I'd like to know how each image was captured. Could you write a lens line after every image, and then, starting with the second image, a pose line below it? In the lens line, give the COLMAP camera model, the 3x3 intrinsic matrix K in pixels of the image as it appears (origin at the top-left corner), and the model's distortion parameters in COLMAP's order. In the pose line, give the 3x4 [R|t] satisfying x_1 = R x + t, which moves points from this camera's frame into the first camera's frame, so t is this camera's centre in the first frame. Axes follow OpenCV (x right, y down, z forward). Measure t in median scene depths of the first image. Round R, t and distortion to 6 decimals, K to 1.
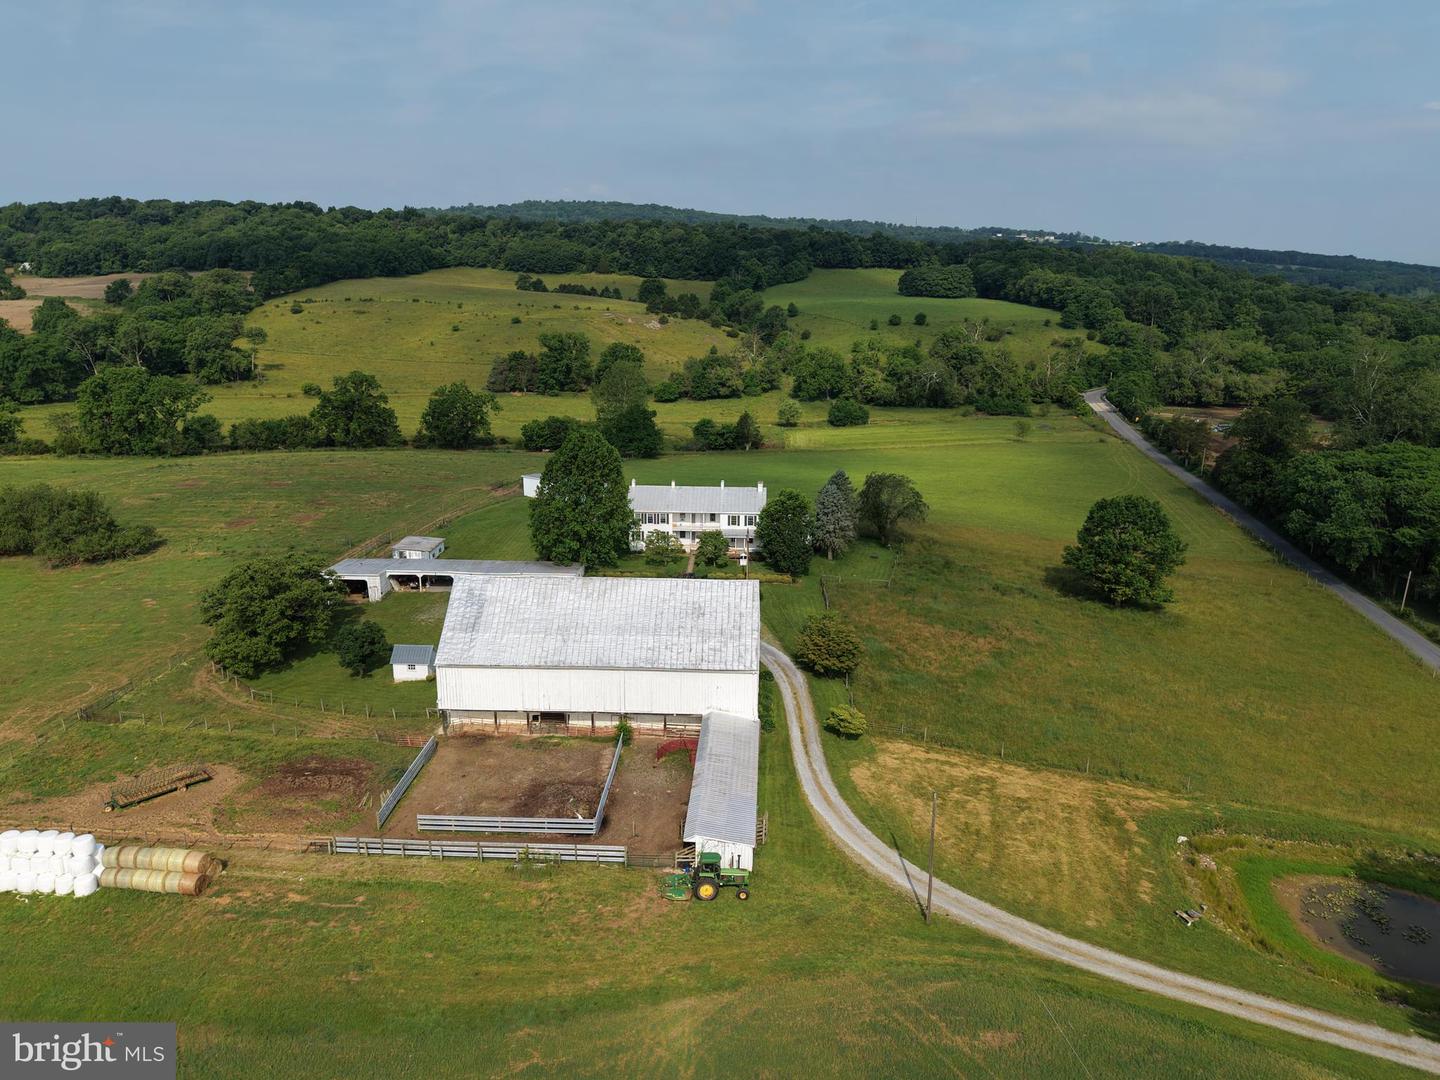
lens RADIAL K [[1042.3, 0, 717.7], [0, 1042.3, 541.0], [0, 0, 1]] dist [0.042525, -0.053027]
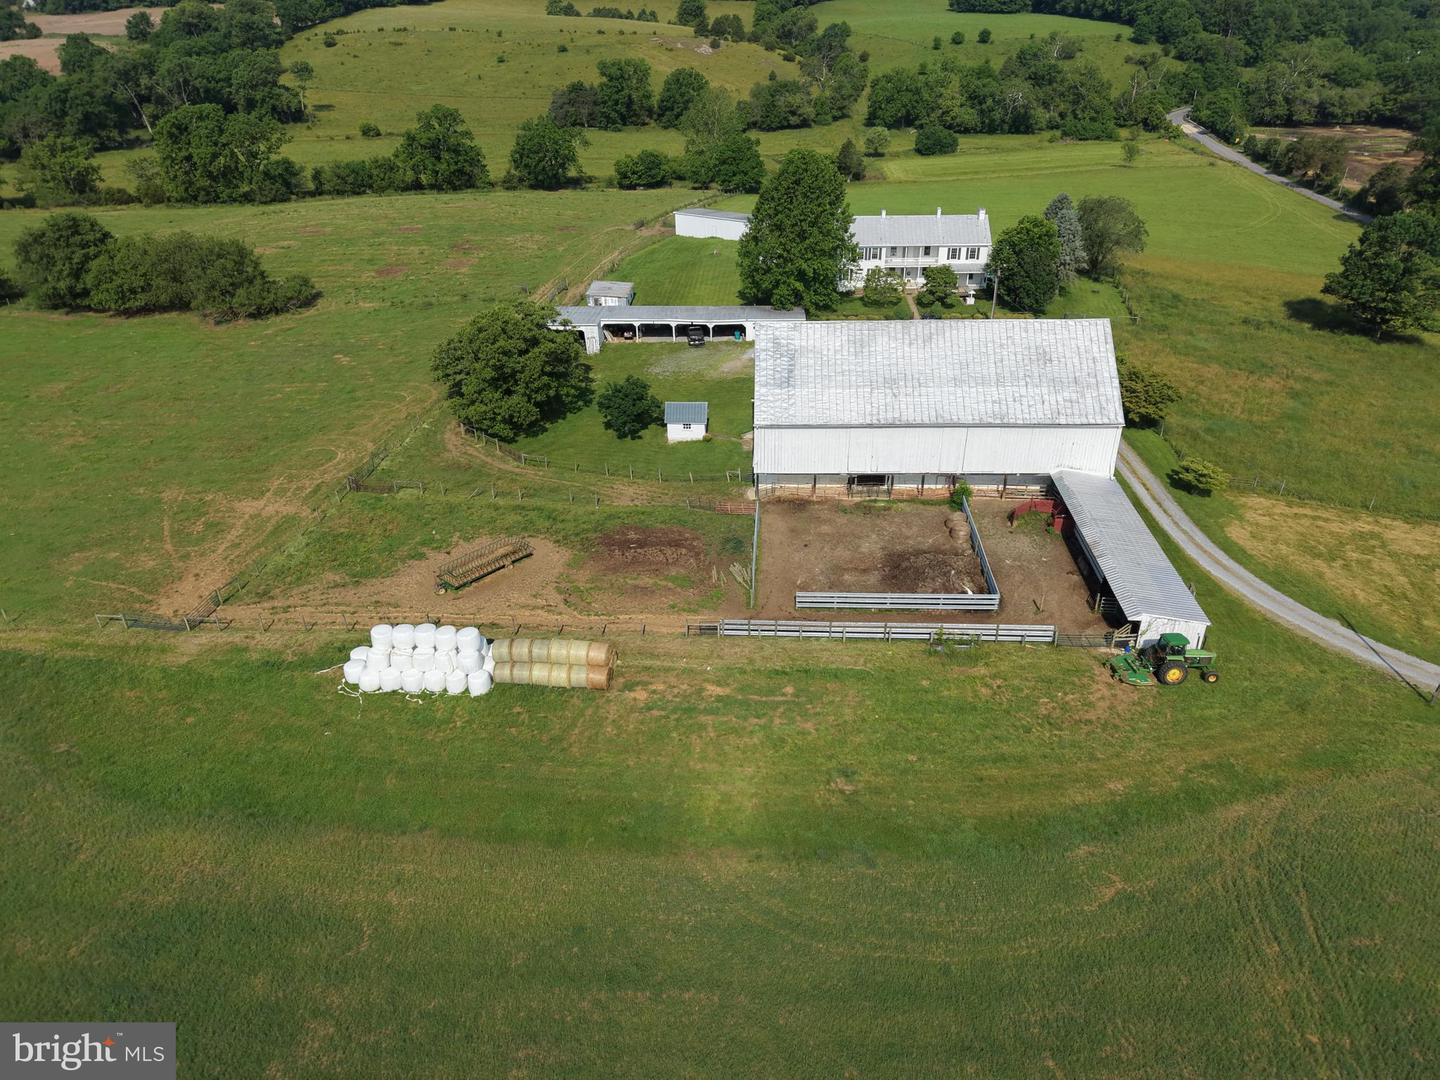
lens RADIAL K [[961.1, 0, 718.1], [0, 961.1, 540.7], [0, 0, 1]] dist [0.024494, -0.020875]
pose [[0.999733, -0.022704, -0.004278, -0.071122], [0.023043, 0.966443, 0.255846, 0.000853], [-0.001674, -0.255876, 0.966708, 0.042719]]
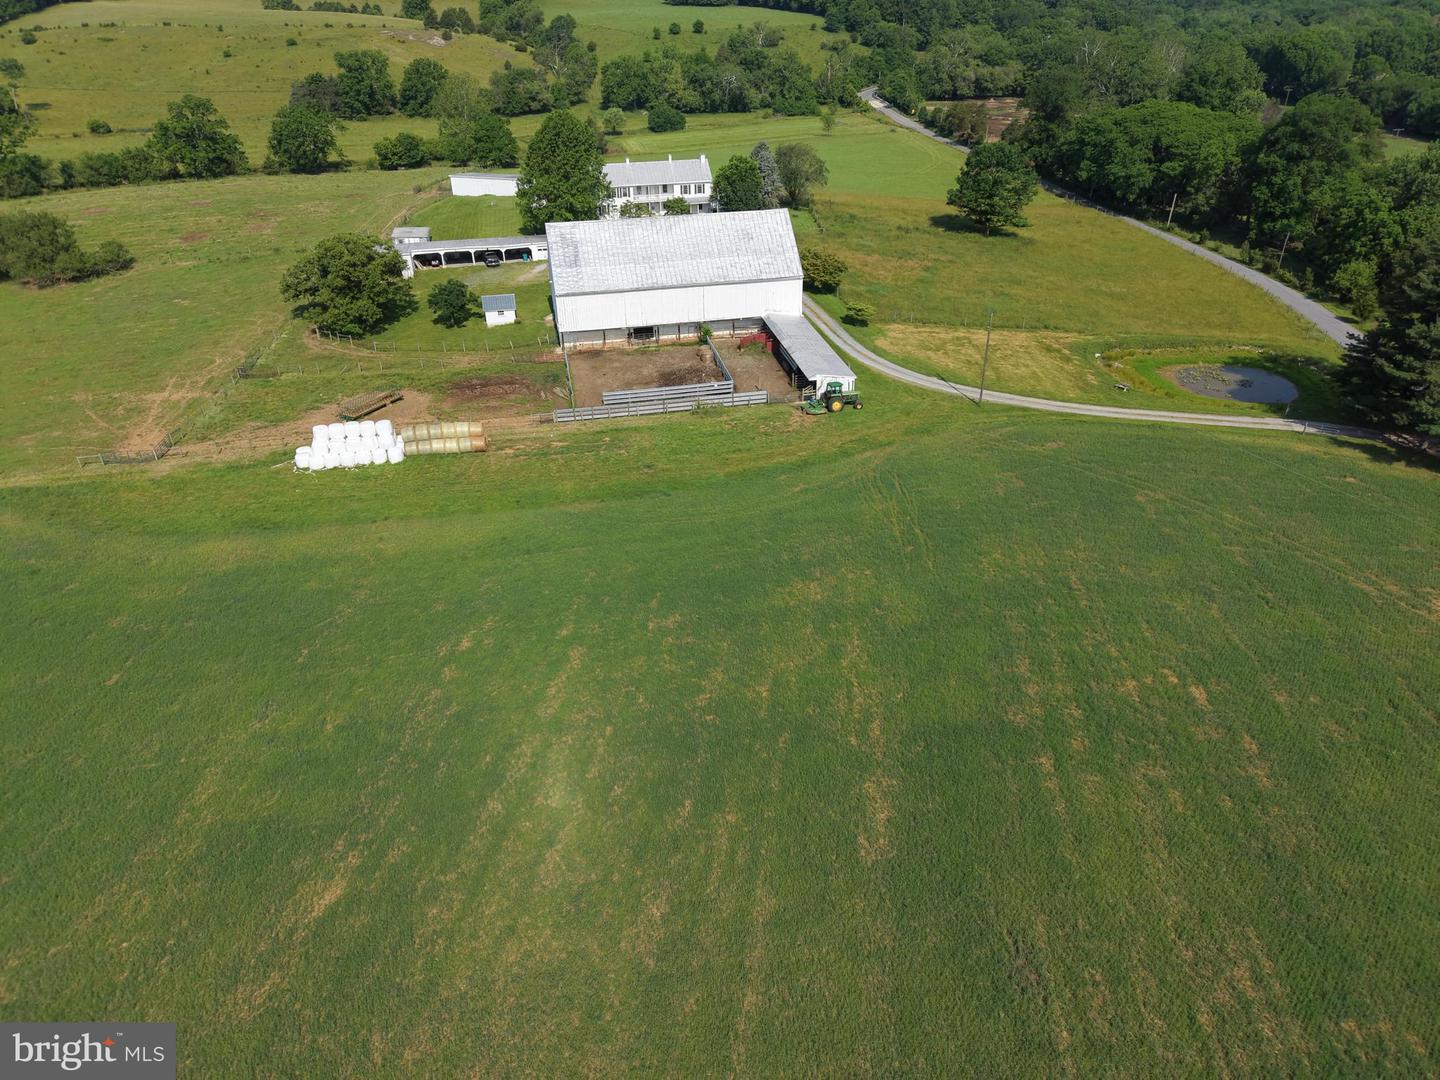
lens RADIAL K [[961.1, 0, 719.1], [0, 961.1, 543.0], [0, 0, 1]] dist [0.024494, -0.020875]
pose [[0.965790, -0.148555, 0.212560, -0.087756], [0.087000, 0.957765, 0.274074, 0.024668], [-0.244298, -0.246205, 0.937924, -0.048319]]
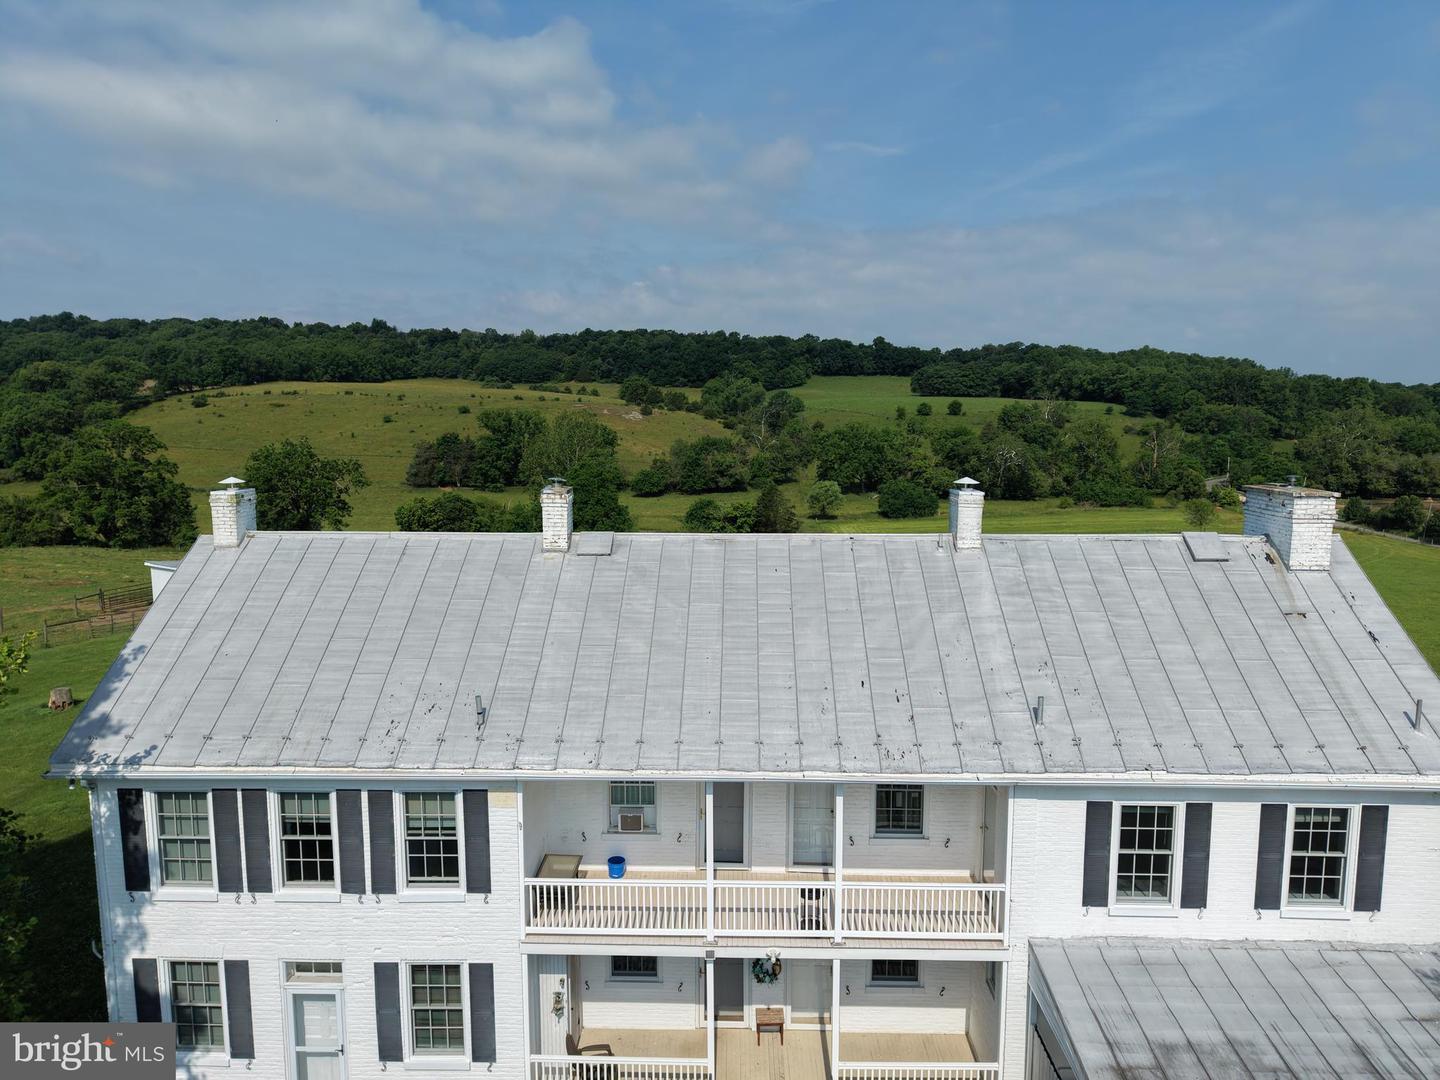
lens RADIAL K [[961.1, 0, 718.8], [0, 961.1, 539.4], [0, 0, 1]] dist [0.024494, -0.020875]
pose [[0.999825, -0.009272, 0.016236, -0.009809], [0.011313, 0.991383, -0.130508, -0.013884], [-0.014886, 0.130668, 0.991314, 0.331853]]
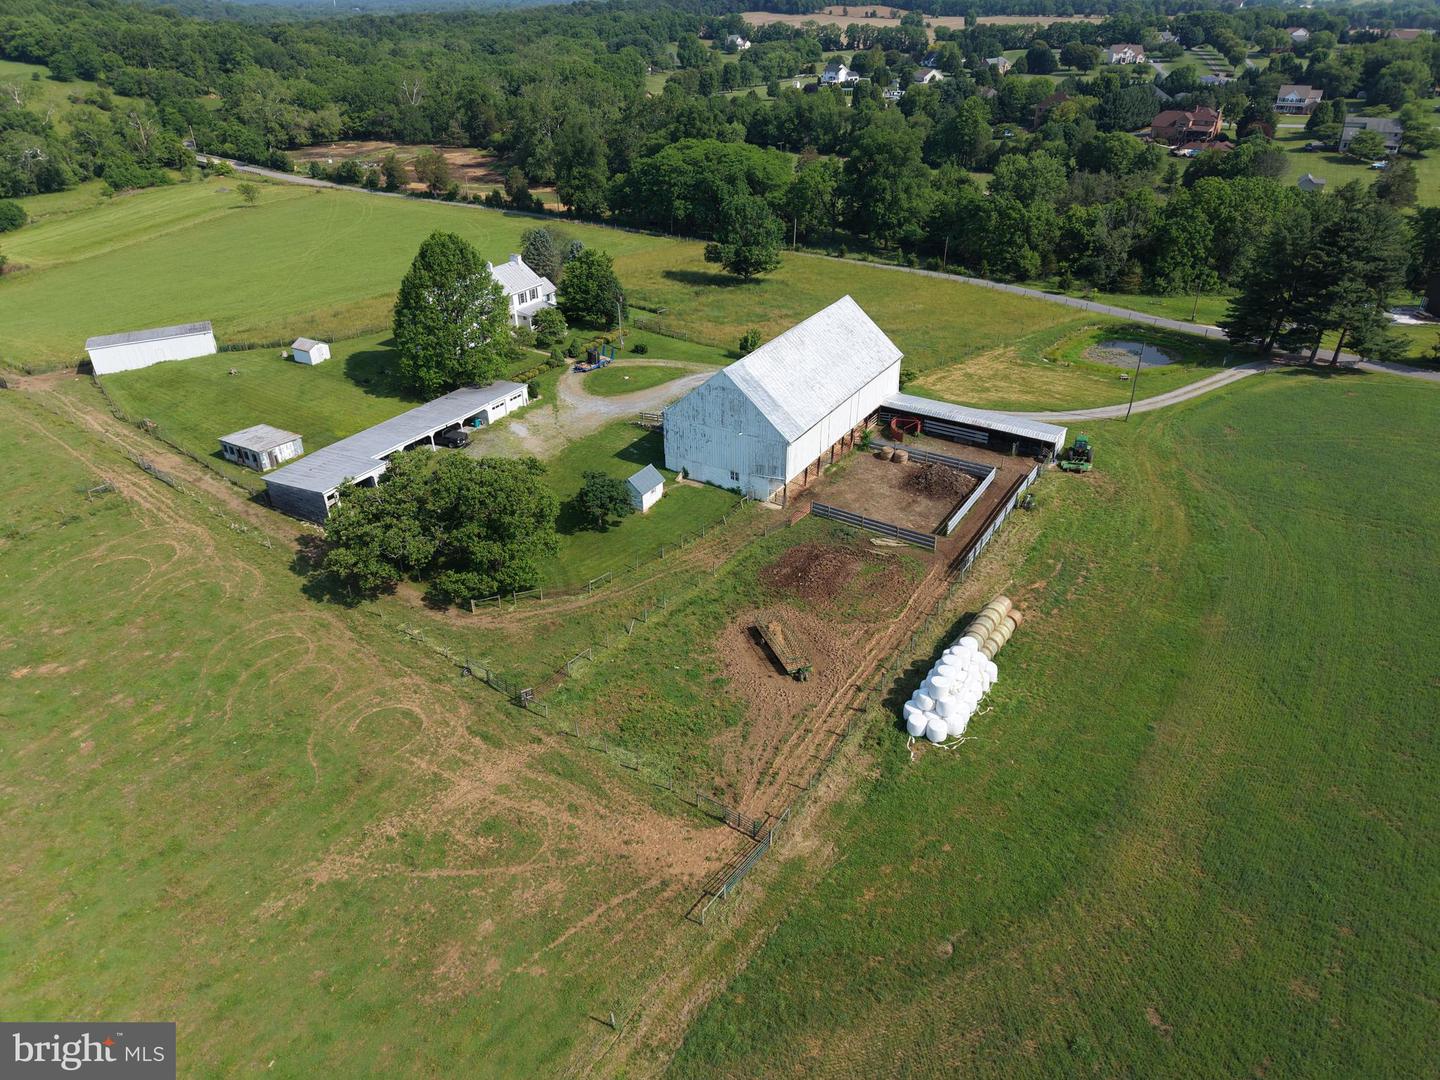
lens RADIAL K [[961.1, 0, 722.6], [0, 961.1, 543.7], [0, 0, 1]] dist [0.024494, -0.020875]
pose [[0.465027, -0.452489, 0.760923, -0.259117], [0.241073, 0.891754, 0.382960, -0.043094], [-0.851841, 0.005351, 0.523773, 0.129334]]
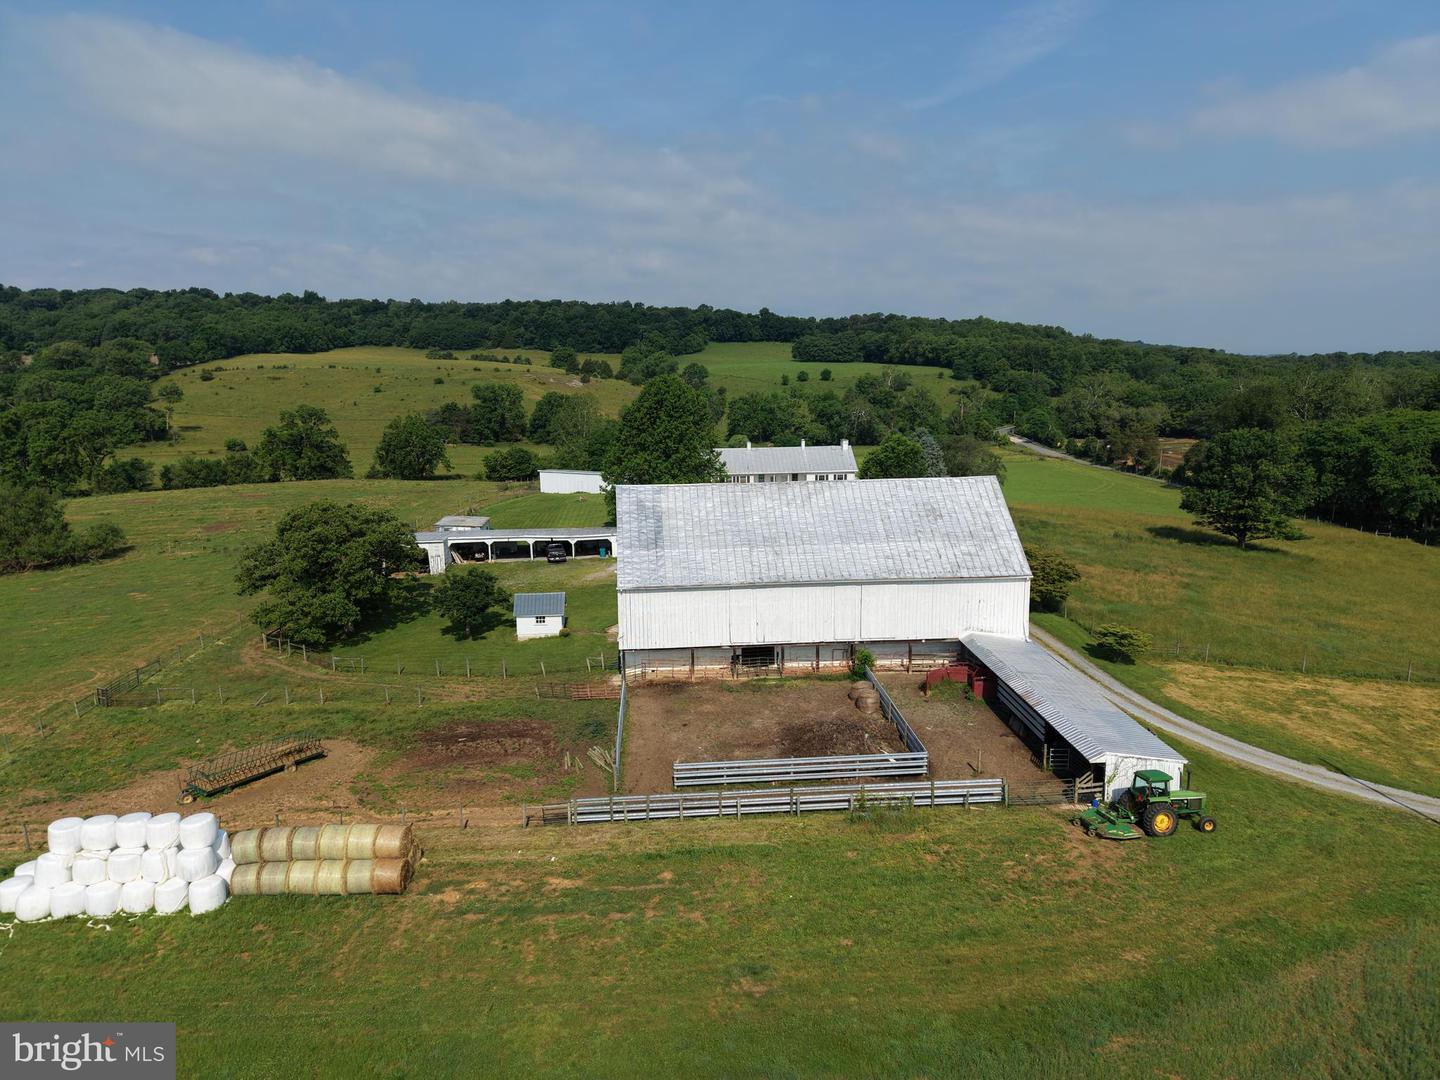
lens RADIAL K [[961.1, 0, 719.1], [0, 961.1, 541.5], [0, 0, 1]] dist [0.024494, -0.020875]
pose [[0.990254, -0.041896, 0.132825, -0.068110], [0.052123, 0.995859, -0.074482, 0.033019], [-0.129155, 0.080680, 0.988337, 0.071568]]
